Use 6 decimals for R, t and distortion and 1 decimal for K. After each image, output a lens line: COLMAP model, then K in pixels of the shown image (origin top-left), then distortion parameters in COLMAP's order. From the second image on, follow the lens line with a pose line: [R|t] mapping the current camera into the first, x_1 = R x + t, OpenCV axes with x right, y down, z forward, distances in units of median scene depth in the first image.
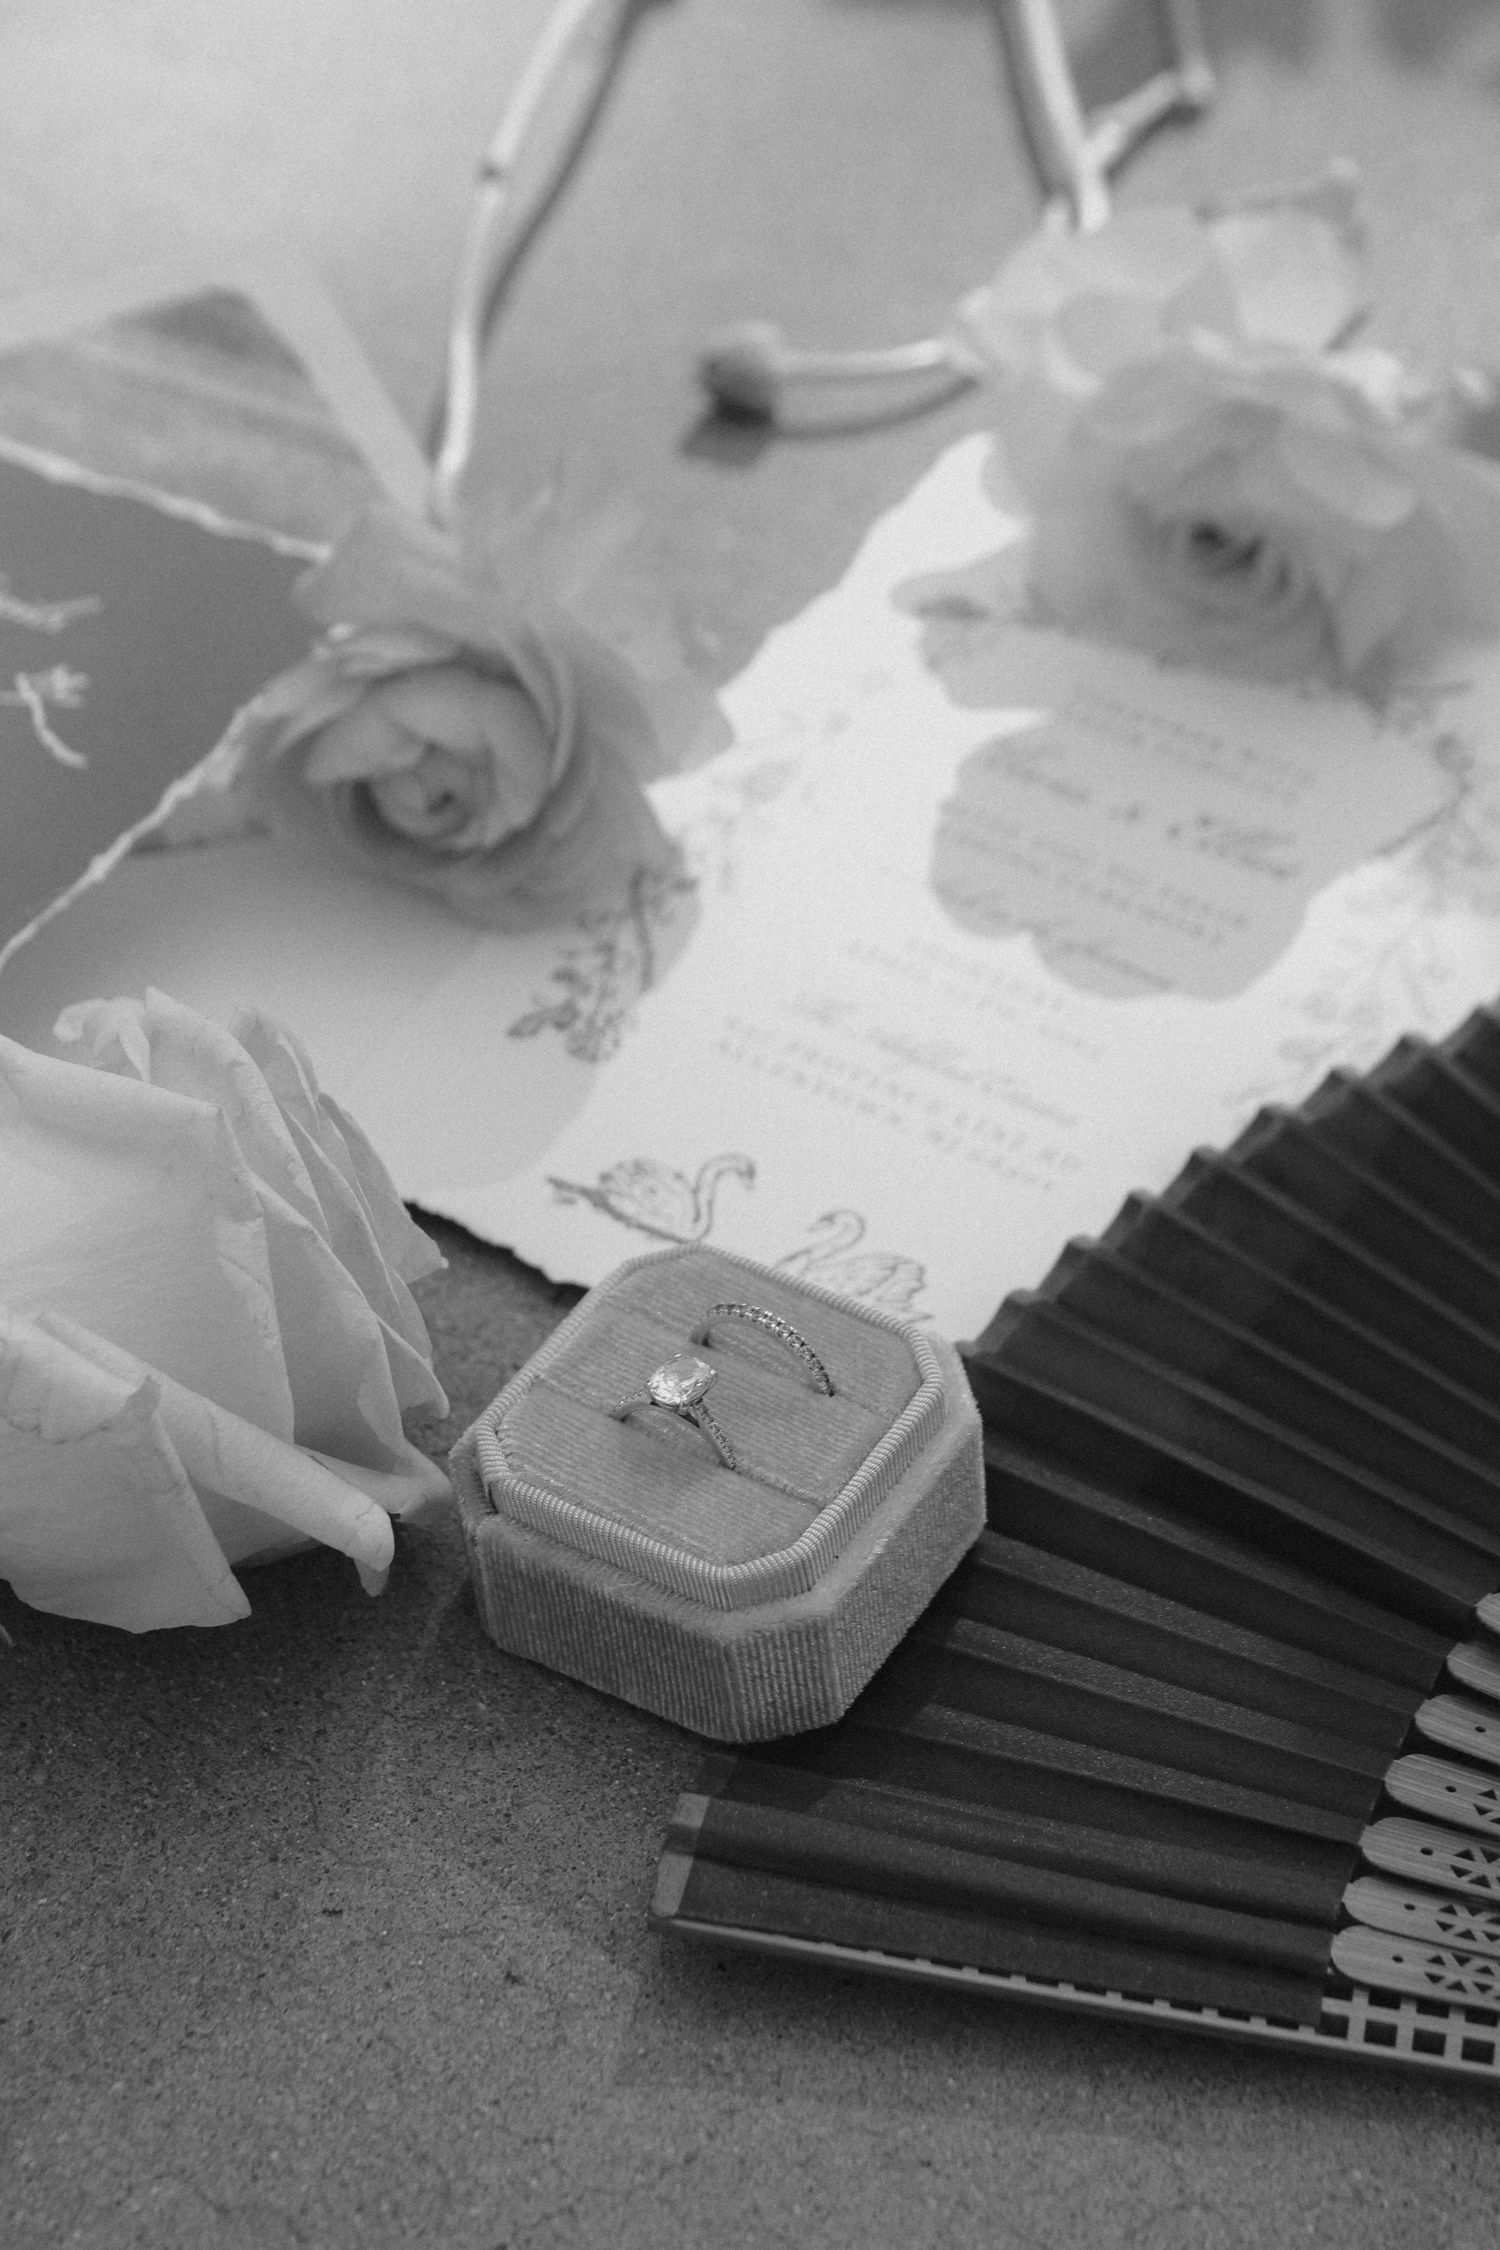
lens RADIAL K [[4597.1, 0, 695.2], [0, 4597.1, 1078.3], [0, 0, 1]] dist [-0.039026, 0.000000]
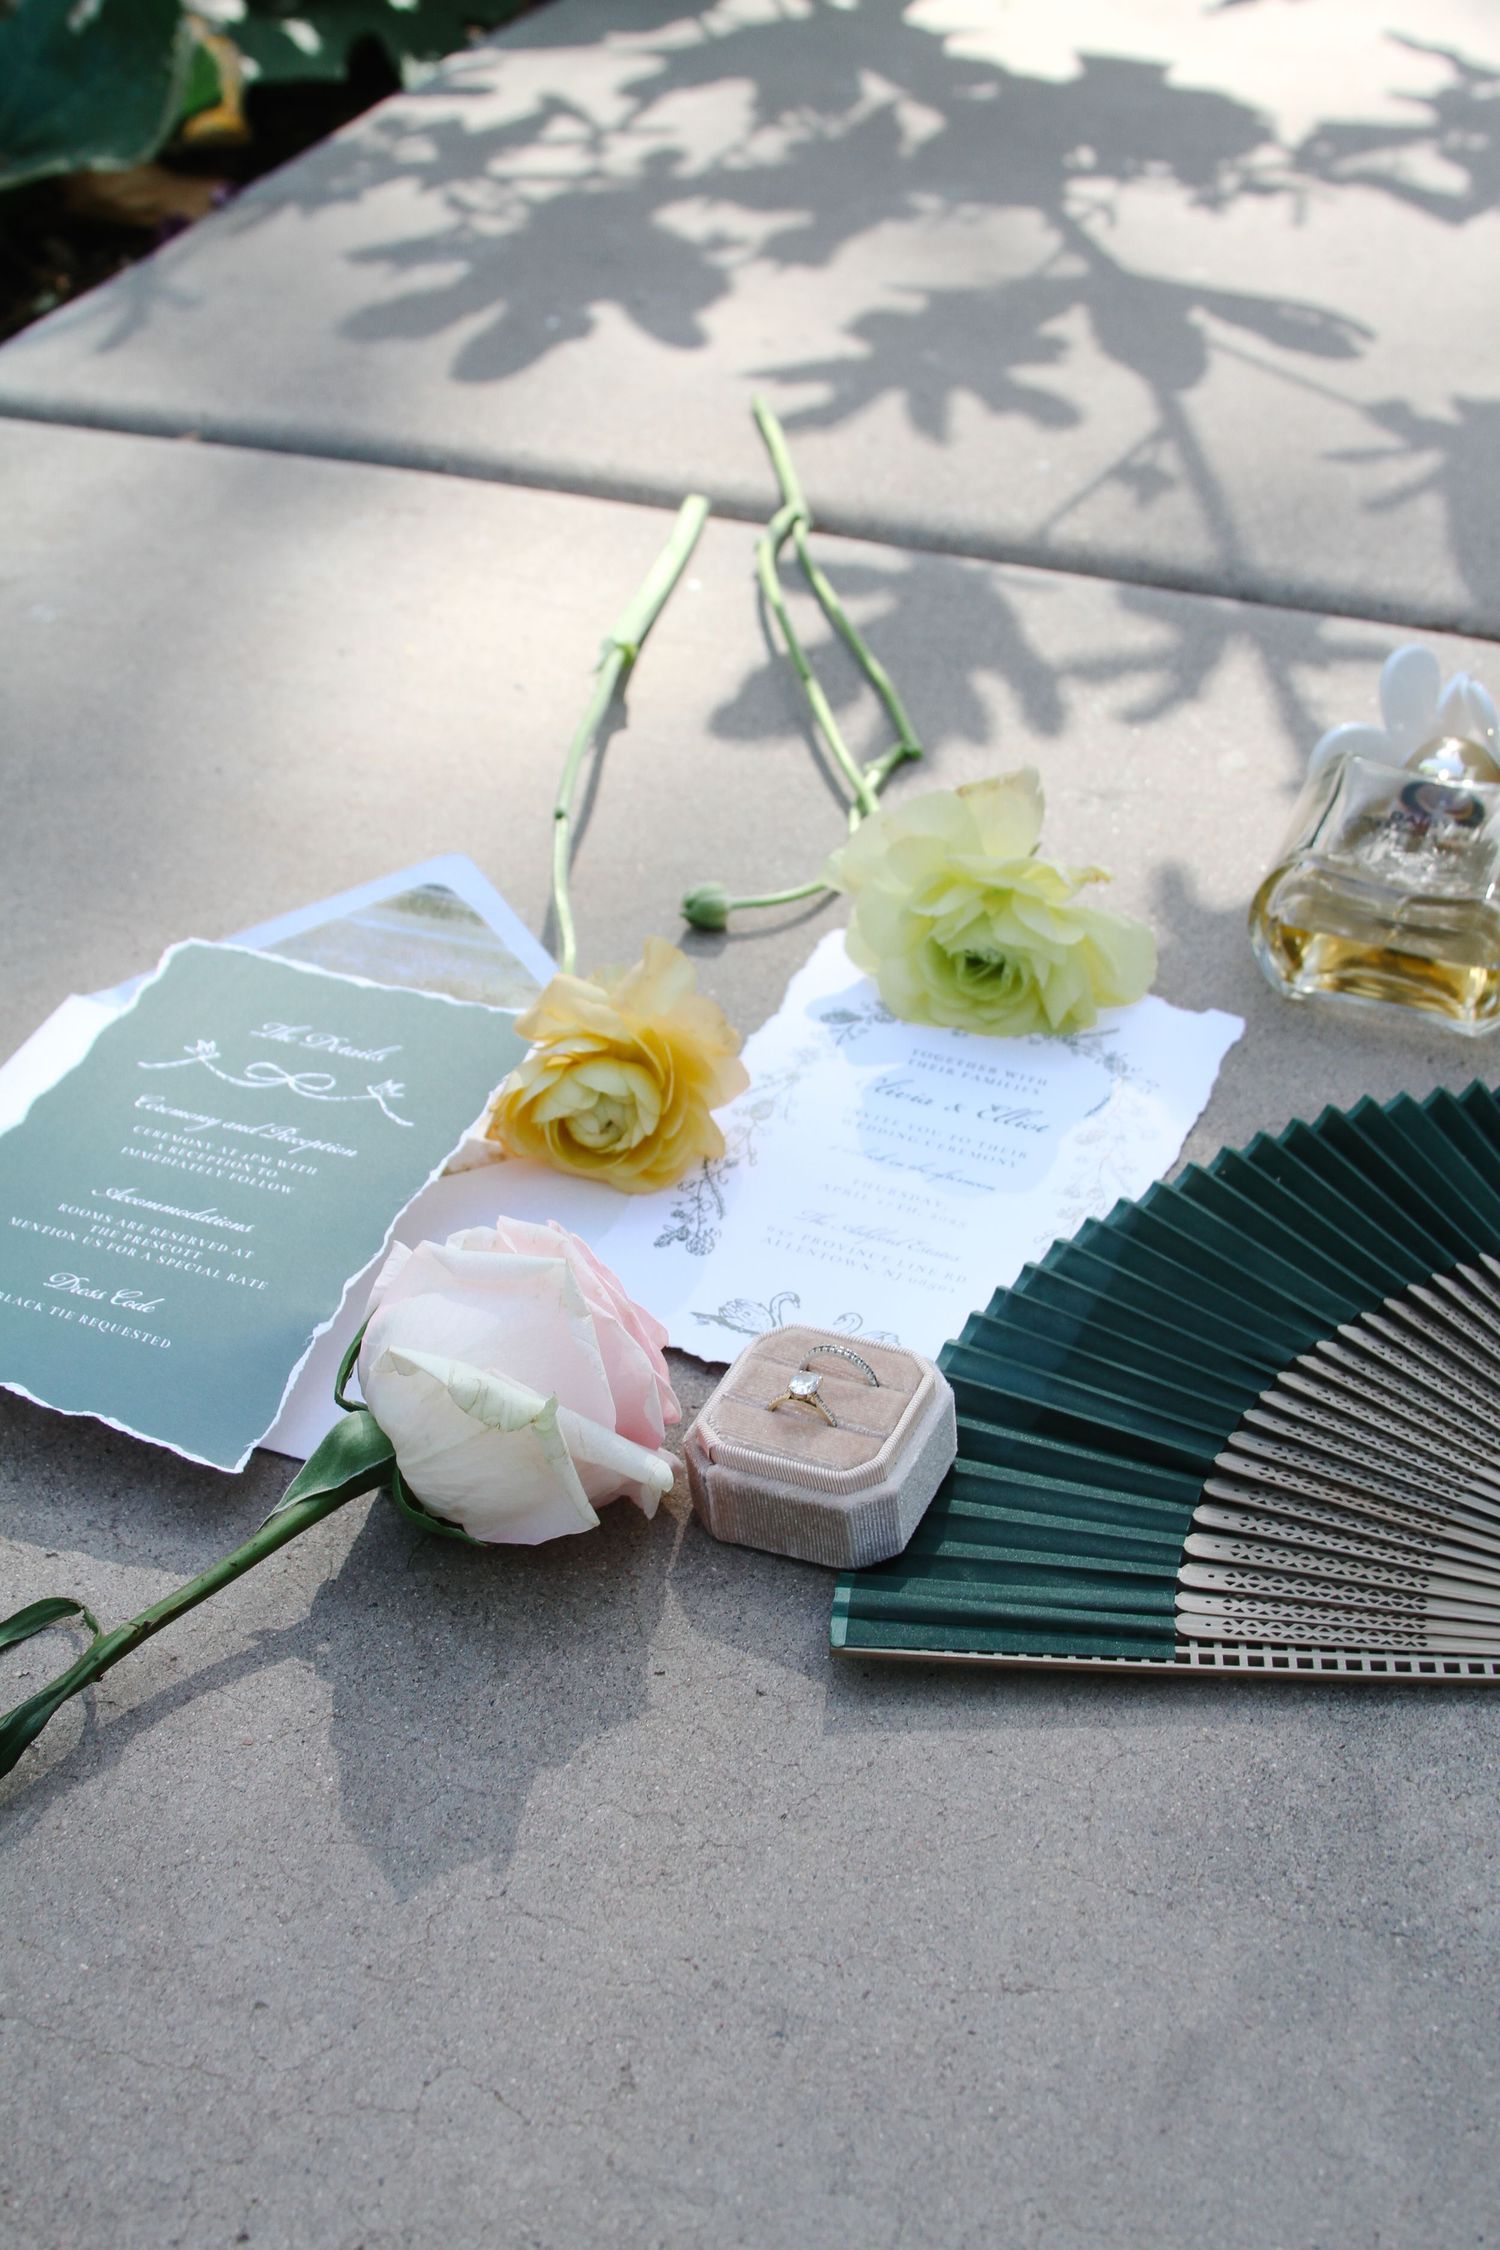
lens RADIAL K [[2966.4, 0, 746.5], [0, 2966.4, 1108.2], [0, 0, 1]] dist [-0.161519, 0.000000]
pose [[0.989774, -0.091160, 0.109712, -0.147479], [0.103951, 0.987659, -0.117148, 0.090891], [-0.097679, 0.127355, 0.987036, -0.234923]]
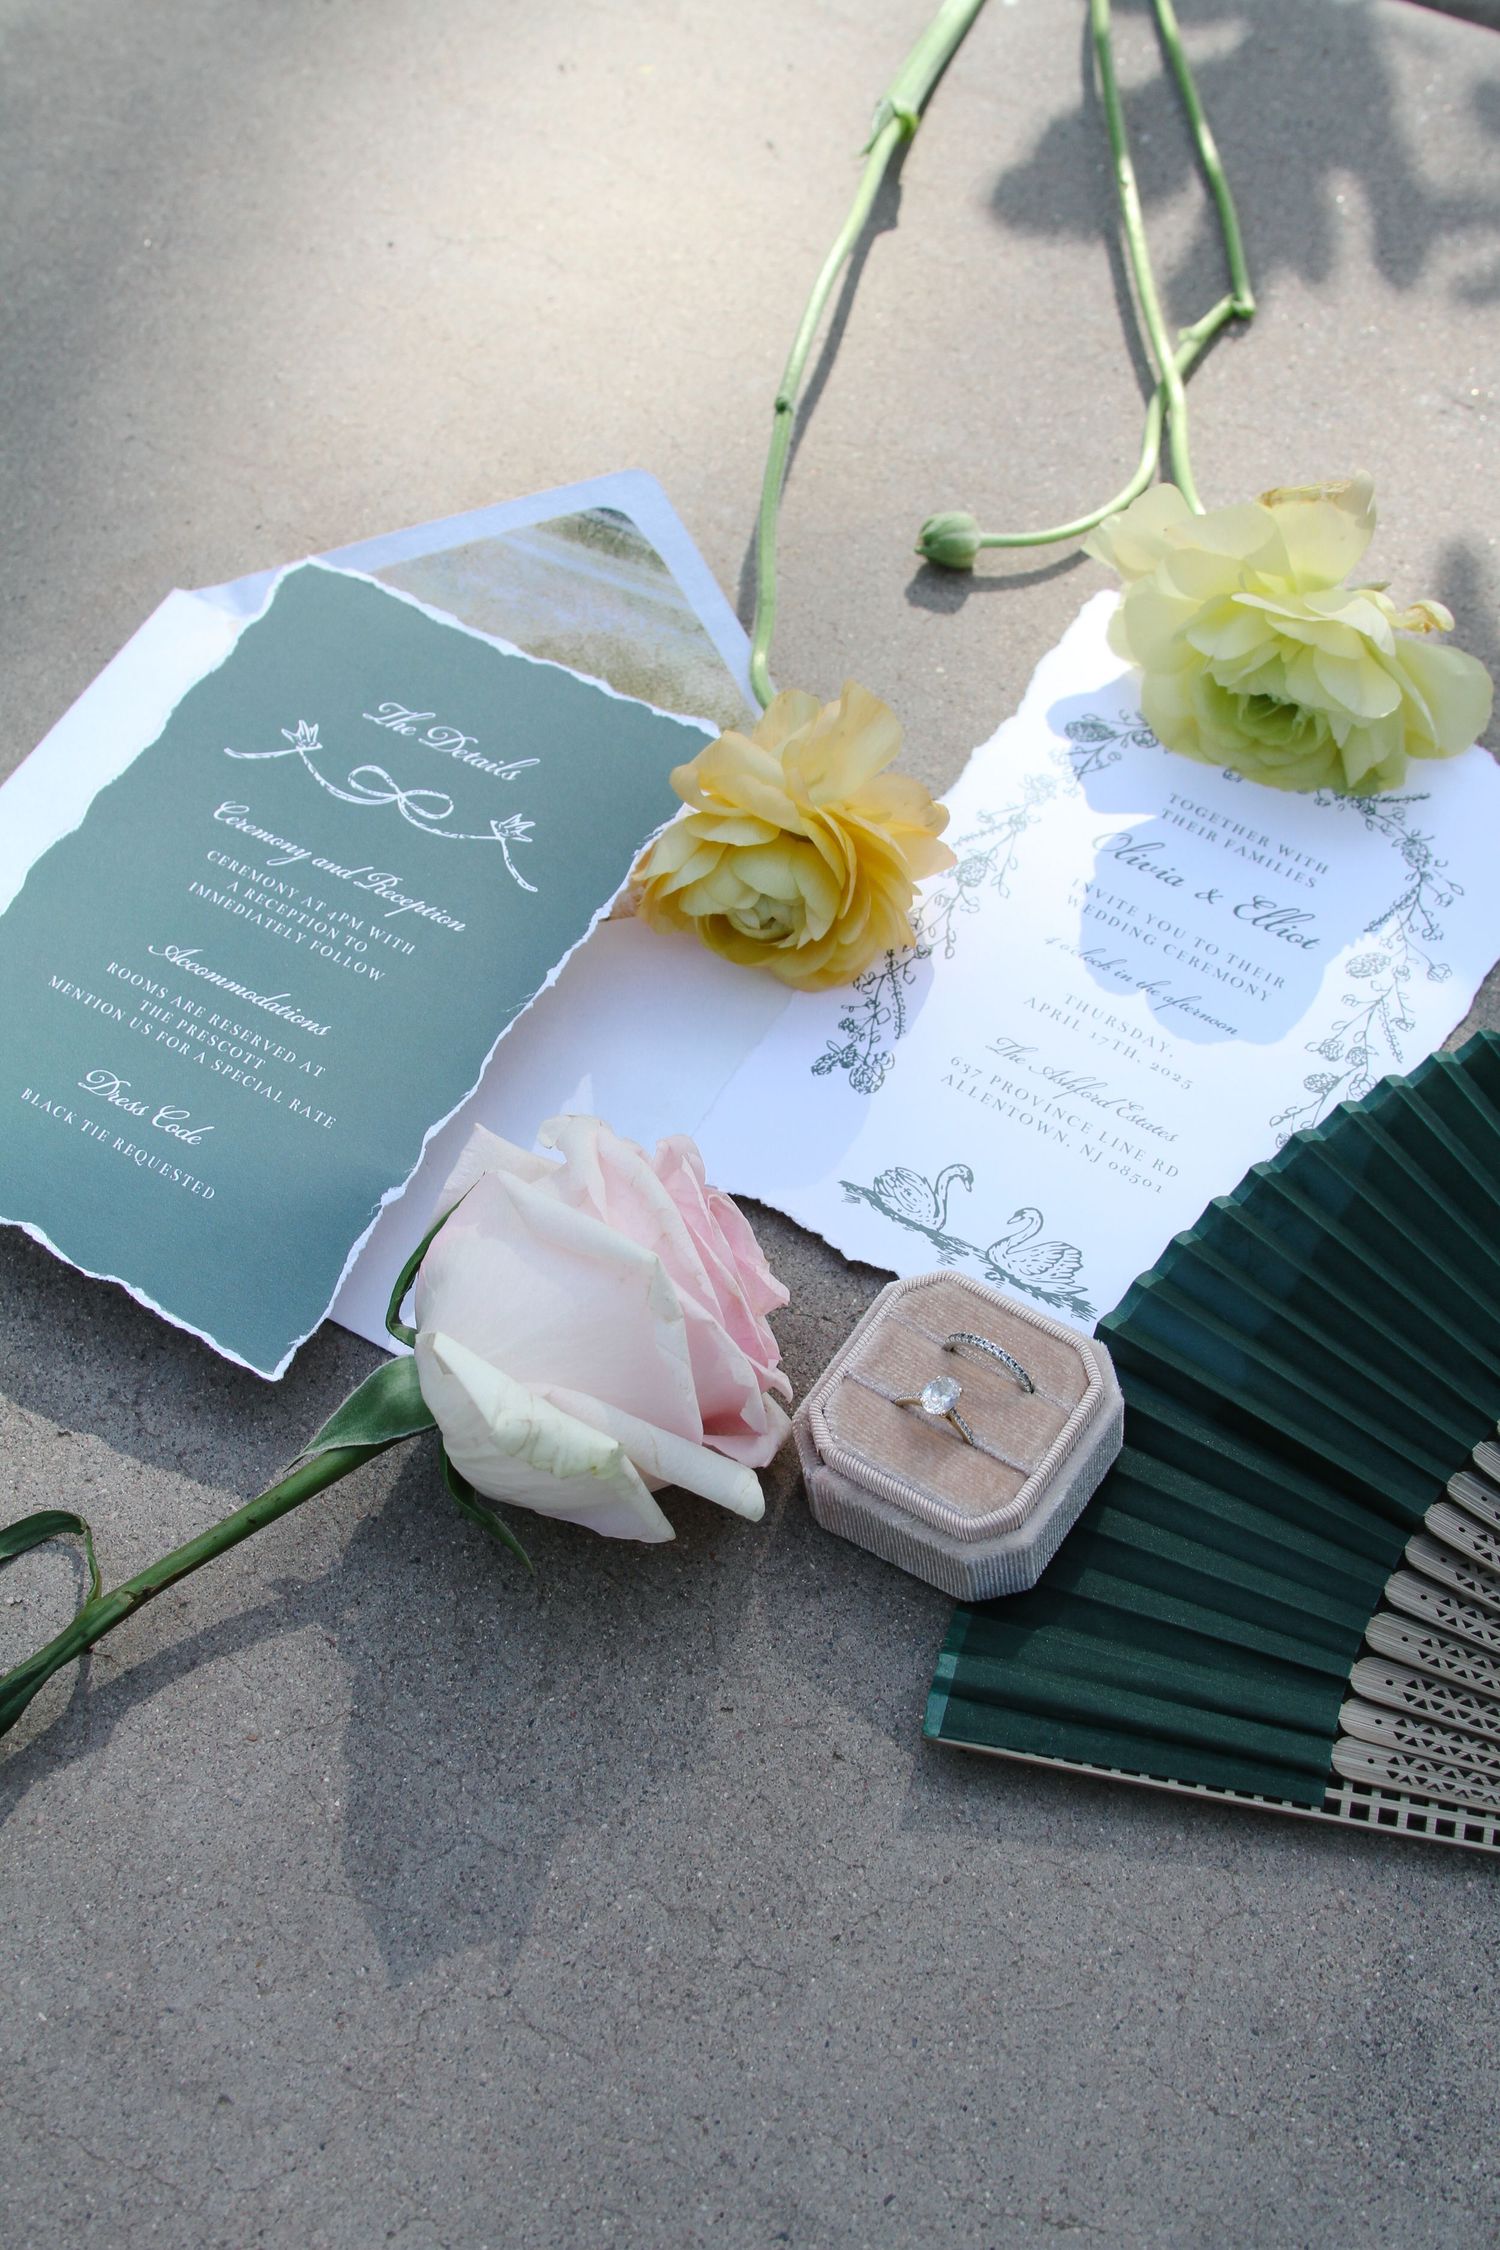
lens RADIAL K [[2966.4, 0, 698.2], [0, 2966.4, 1131.1], [0, 0, 1]] dist [-0.161519, 0.000000]
pose [[0.999398, 0.002010, -0.034631, -0.049822], [0.006436, 0.970242, 0.242050, -0.262111], [0.034087, -0.242127, 0.969646, 0.017133]]
